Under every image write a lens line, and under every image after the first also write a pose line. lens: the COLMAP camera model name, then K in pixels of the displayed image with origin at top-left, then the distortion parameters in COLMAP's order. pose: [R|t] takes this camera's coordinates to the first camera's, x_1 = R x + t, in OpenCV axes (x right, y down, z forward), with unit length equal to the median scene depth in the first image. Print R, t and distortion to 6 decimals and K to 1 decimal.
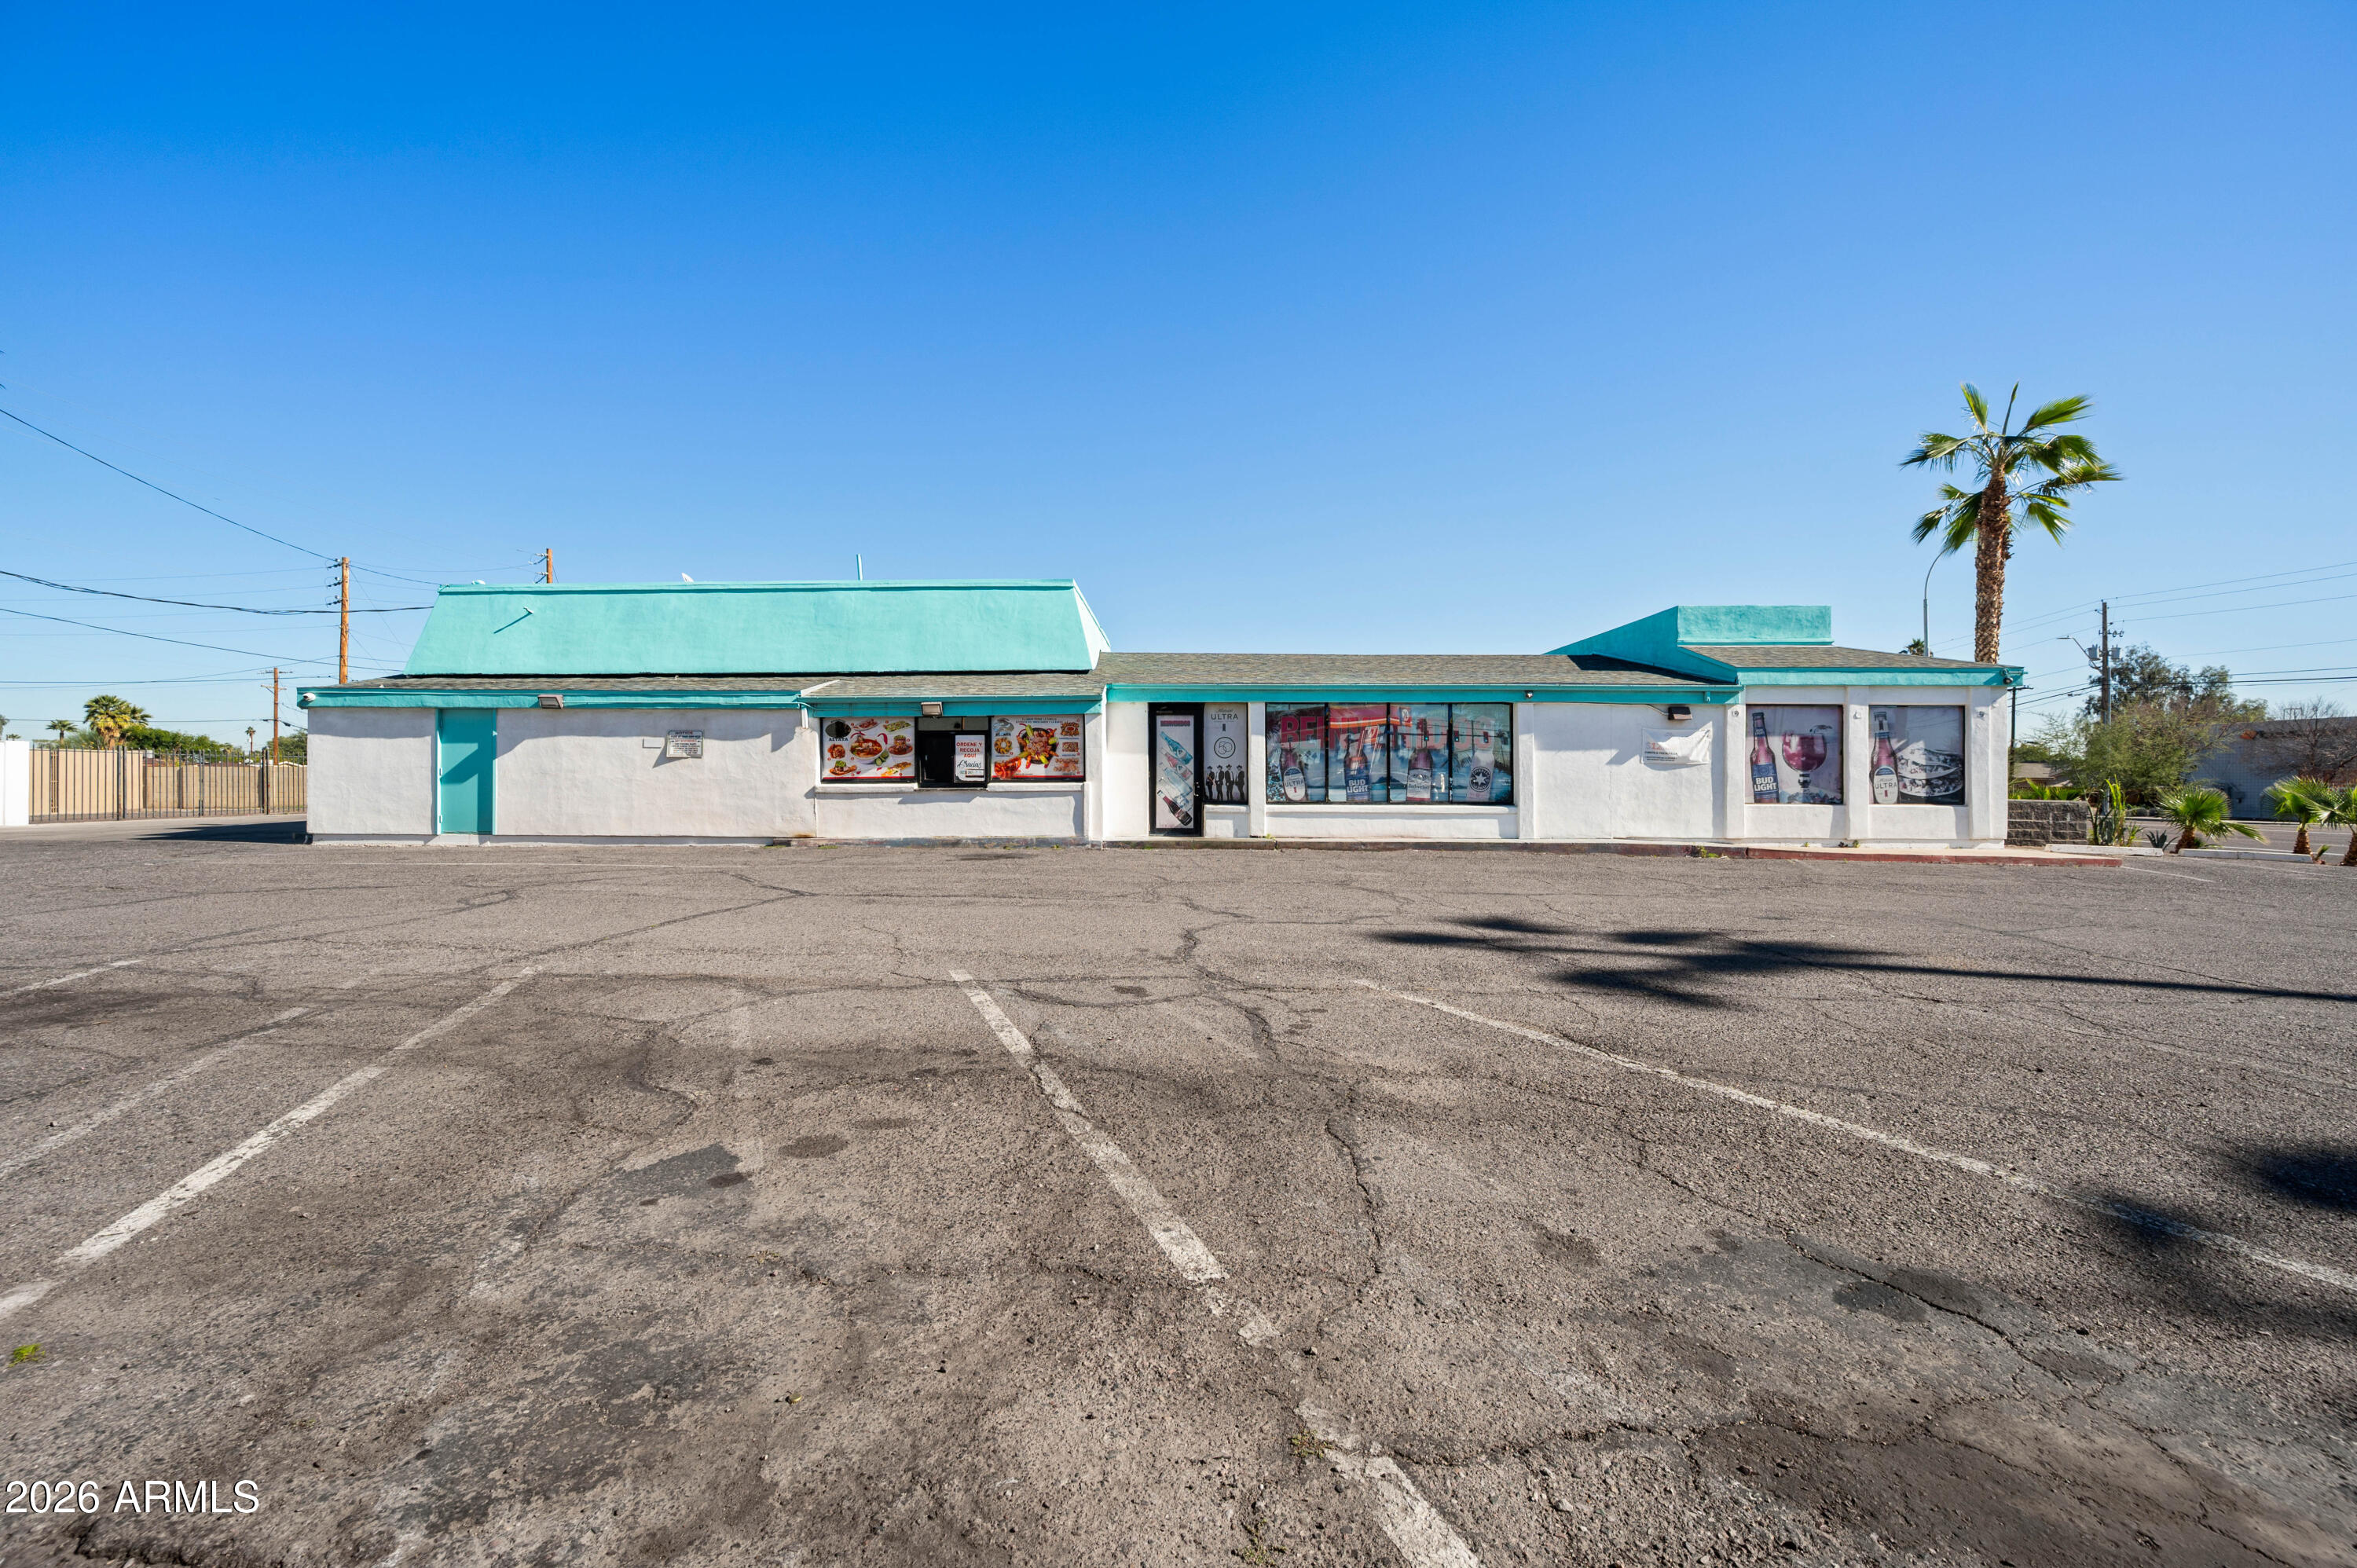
lens RADIAL K [[930.8, 0, 1188.5], [0, 930.8, 784.5], [0, 0, 1]] dist [-0.000479, 0.000548]
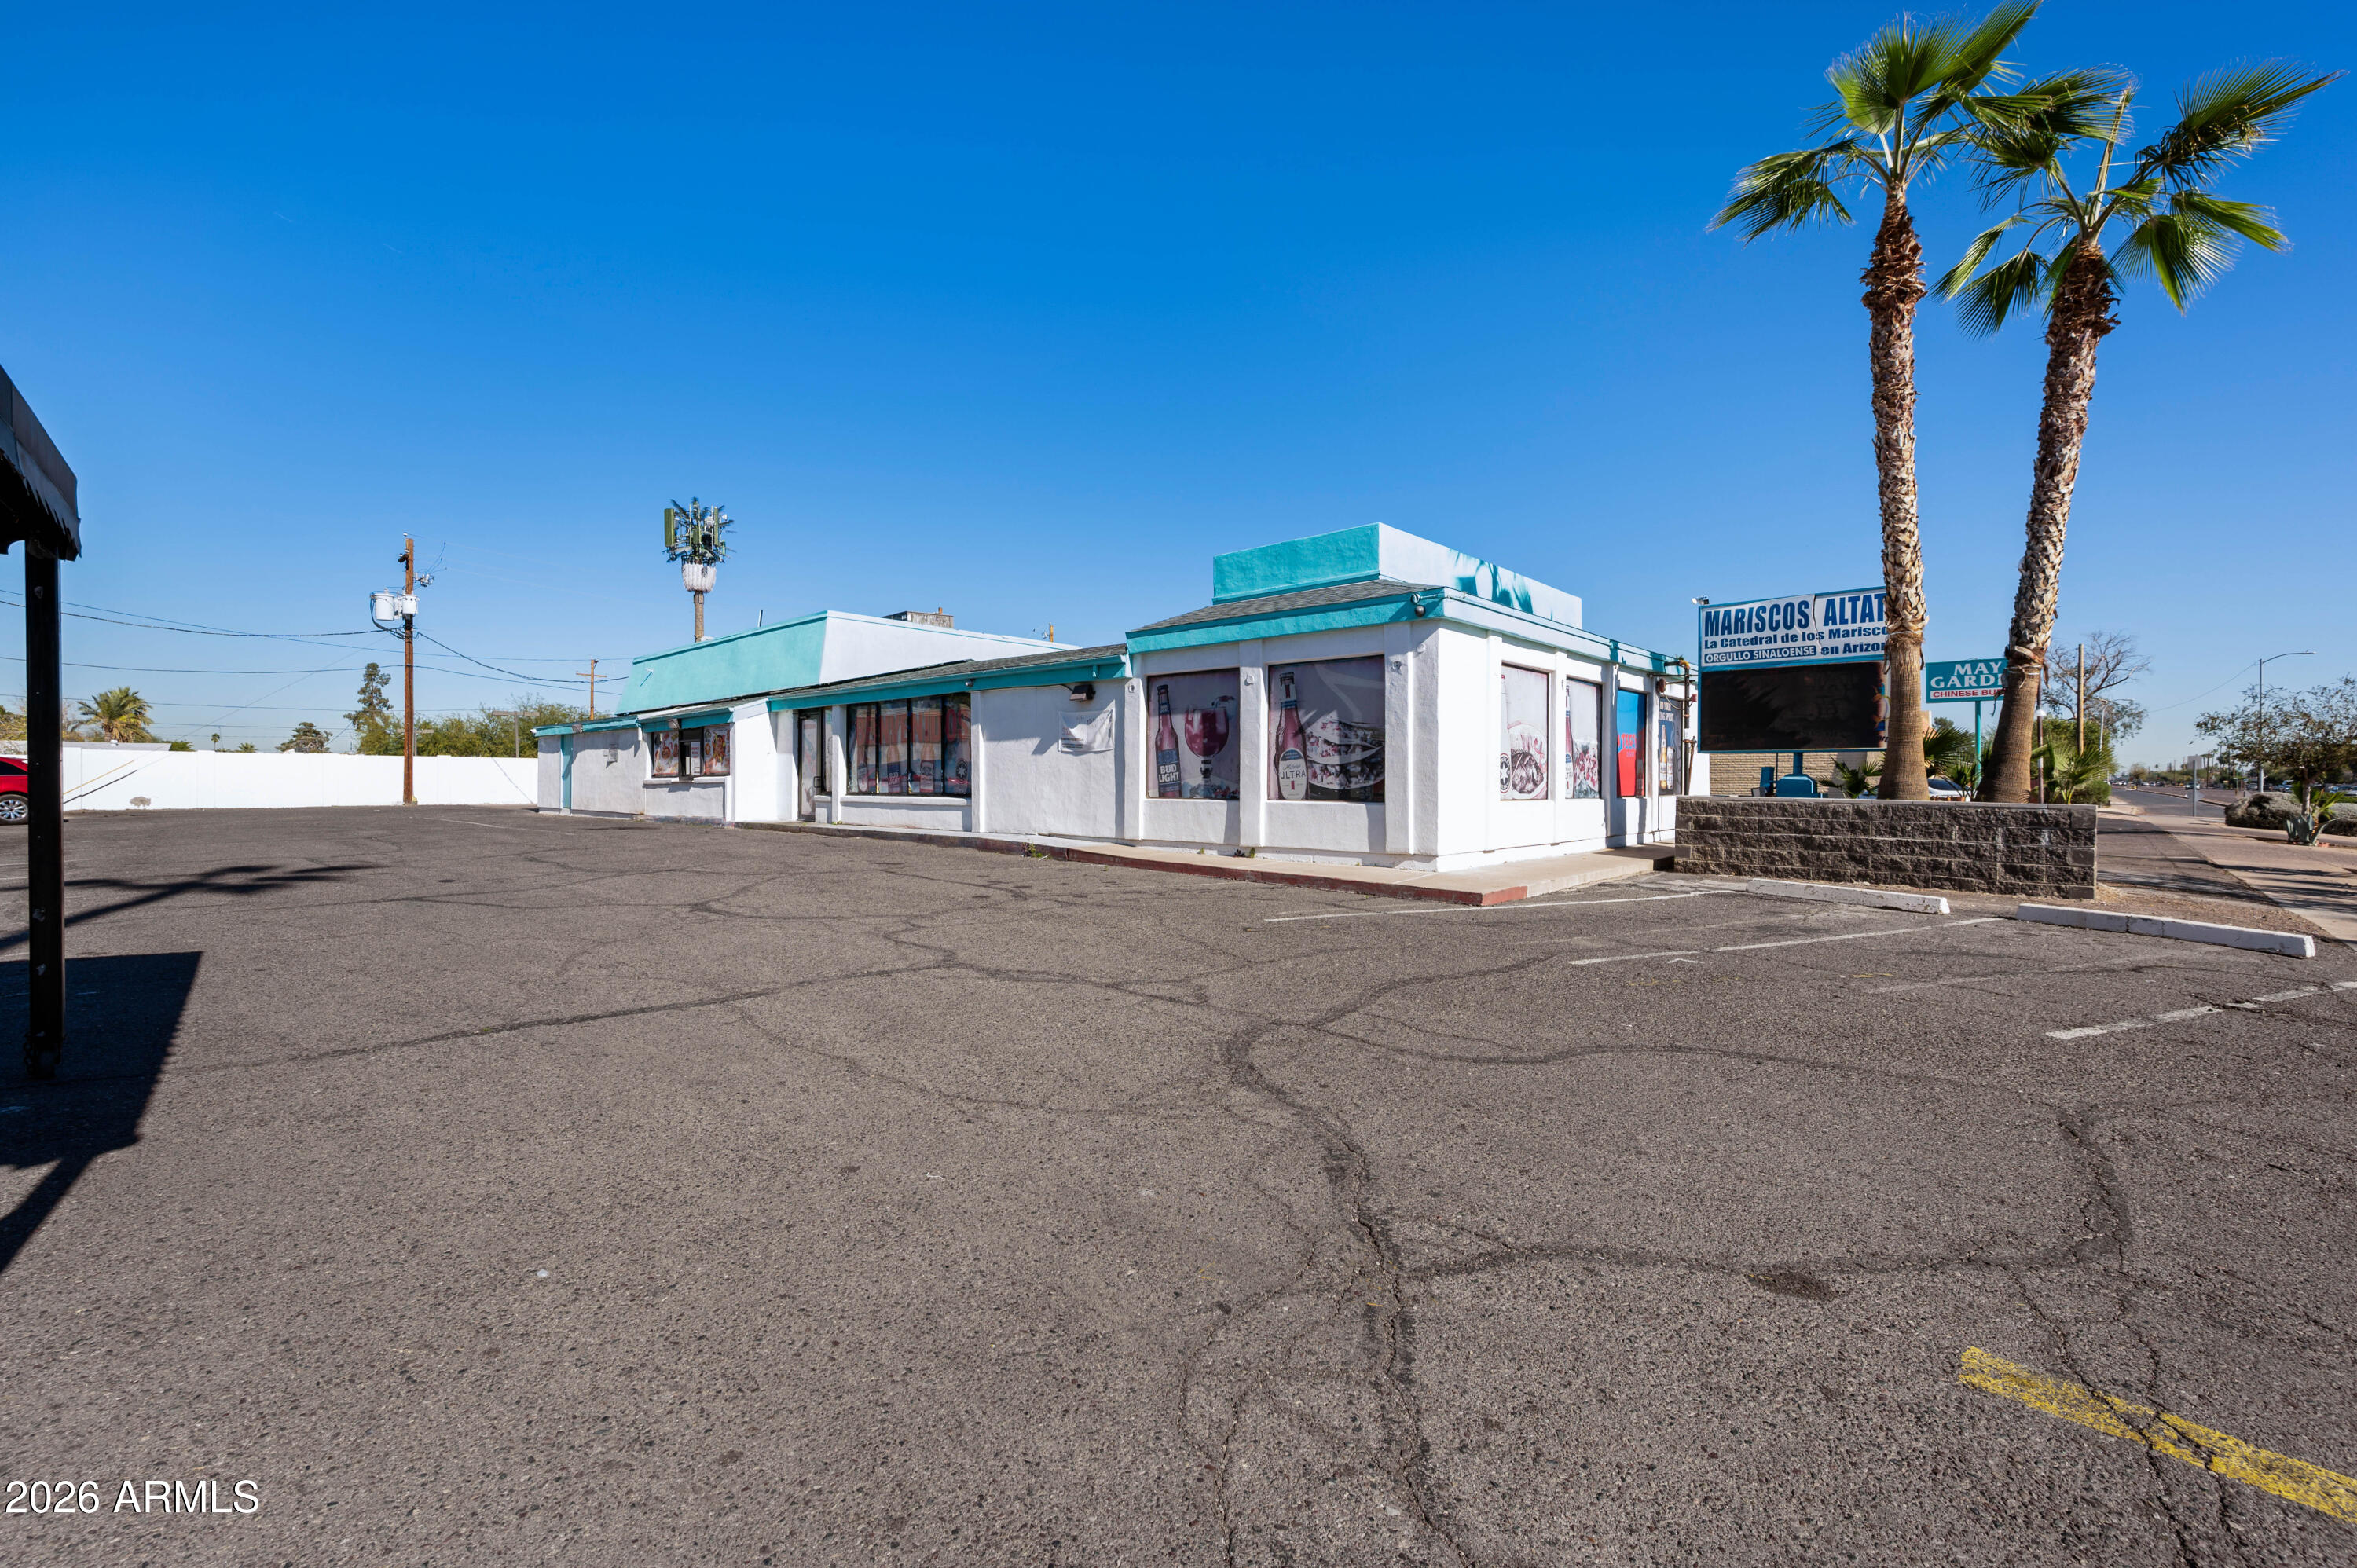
lens RADIAL K [[1022.3, 0, 1120.0], [0, 1022.3, 774.0], [0, 0, 1]] dist [0.002399, -0.001125]
pose [[0.734854, -0.008000, -0.678178, 1.197190], [-0.001994, 0.999901, -0.013955, 0.012281], [0.678222, 0.011607, 0.734765, 0.326959]]
